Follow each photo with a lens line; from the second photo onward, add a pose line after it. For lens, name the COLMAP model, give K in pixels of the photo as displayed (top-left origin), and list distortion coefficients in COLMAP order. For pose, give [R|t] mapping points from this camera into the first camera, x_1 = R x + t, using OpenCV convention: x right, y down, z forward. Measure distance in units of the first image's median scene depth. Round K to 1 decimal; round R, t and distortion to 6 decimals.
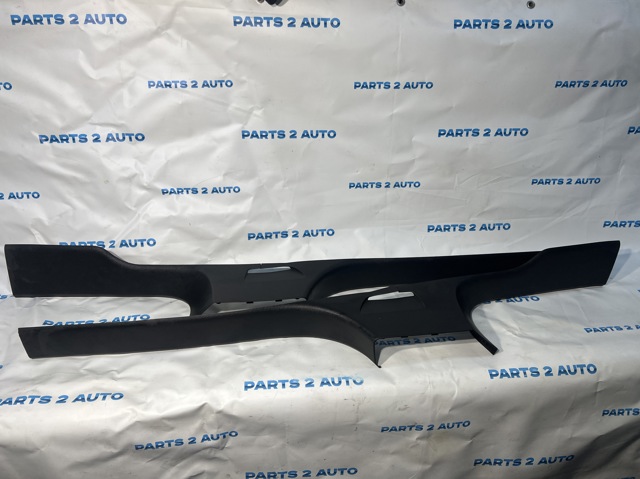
lens RADIAL K [[475.7, 0, 319.4], [0, 475.7, 249.9], [0, 0, 1]] dist [0.044403, -0.054623]
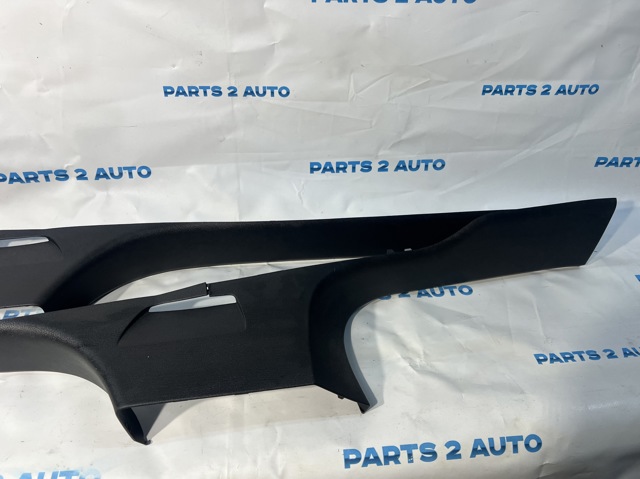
lens RADIAL K [[475.7, 0, 318.8], [0, 475.7, 246.2], [0, 0, 1]] dist [0.044403, -0.054623]
pose [[0.999892, 0.014169, 0.003819, 0.263792], [-0.014640, 0.981063, 0.193135, -0.069839], [-0.001010, -0.193170, 0.981165, 0.418581]]
